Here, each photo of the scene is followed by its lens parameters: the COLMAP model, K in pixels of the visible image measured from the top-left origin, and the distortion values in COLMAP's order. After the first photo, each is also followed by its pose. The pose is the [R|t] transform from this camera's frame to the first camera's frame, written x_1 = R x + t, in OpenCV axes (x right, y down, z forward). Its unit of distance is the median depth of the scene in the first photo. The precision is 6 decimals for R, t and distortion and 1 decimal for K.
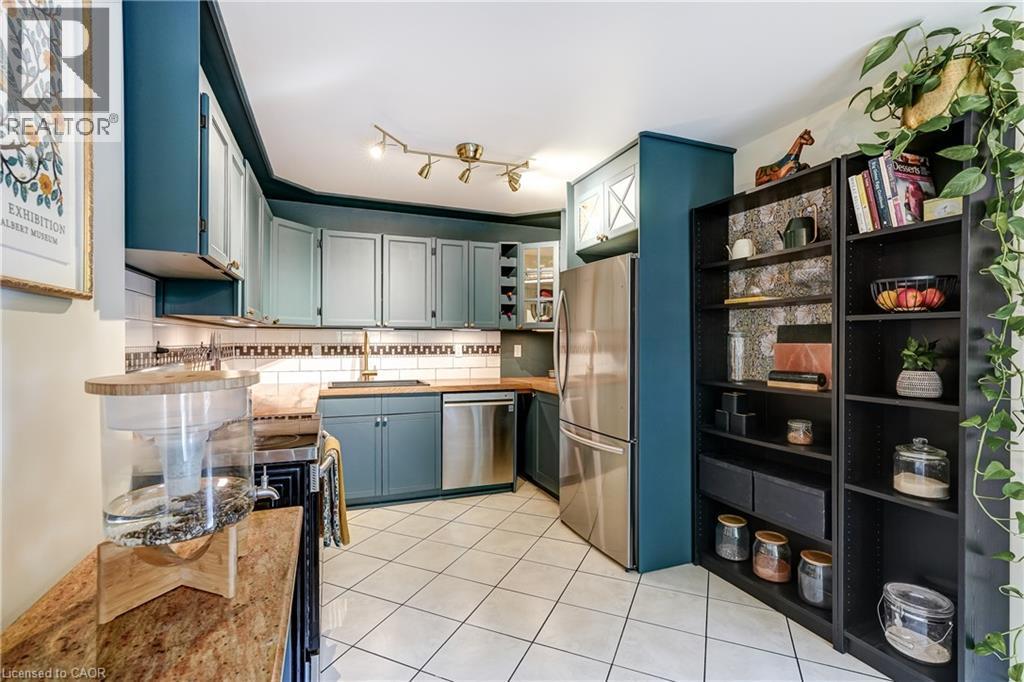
lens RADIAL K [[463.0, 0, 506.3], [0, 463.0, 342.6], [0, 0, 1]] dist [-0.010695, 0.003010]
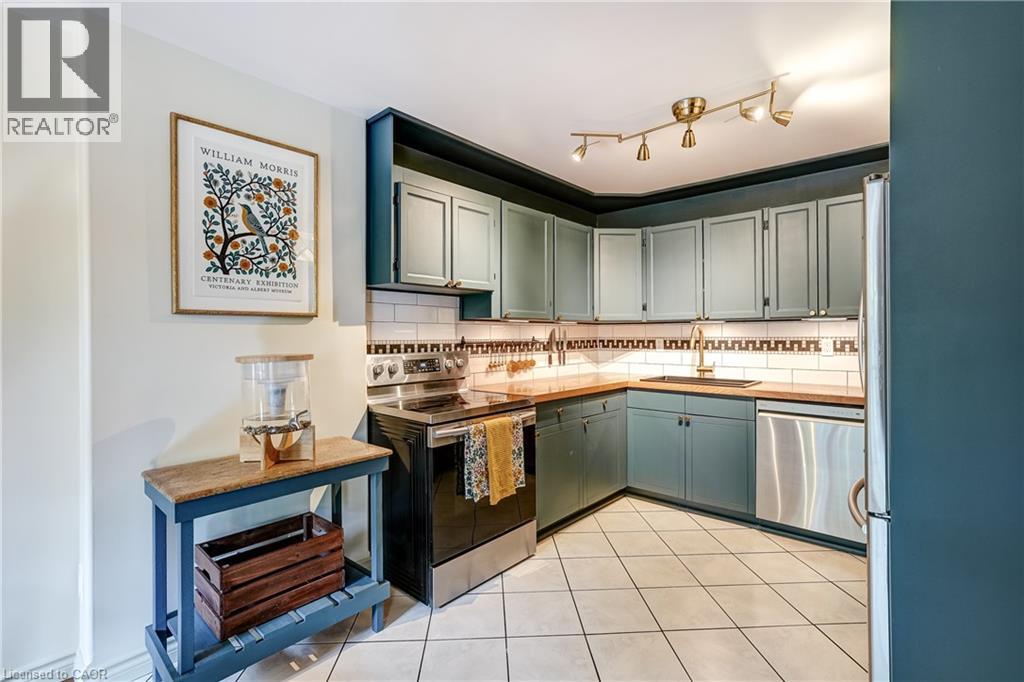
lens RADIAL K [[463.0, 0, 516.4], [0, 463.0, 336.3], [0, 0, 1]] dist [-0.010695, 0.003010]
pose [[0.456416, -0.002589, -0.889763, 0.378935], [0.002857, 0.999995, -0.001445, -0.000564], [0.889762, -0.001883, 0.456421, 0.246143]]
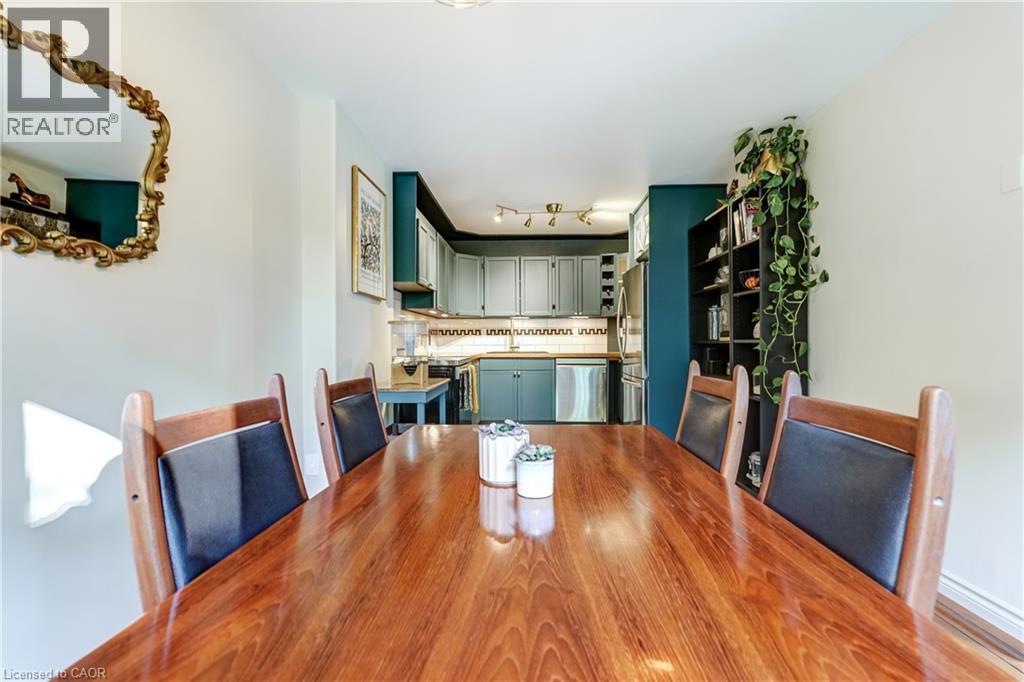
lens RADIAL K [[463.0, 0, 508.4], [0, 463.0, 344.6], [0, 0, 1]] dist [-0.010695, 0.003010]
pose [[0.914345, -0.004566, -0.404911, 0.326441], [0.005390, 0.999985, 0.000894, 0.060528], [0.404901, -0.003000, 0.914356, -0.444275]]
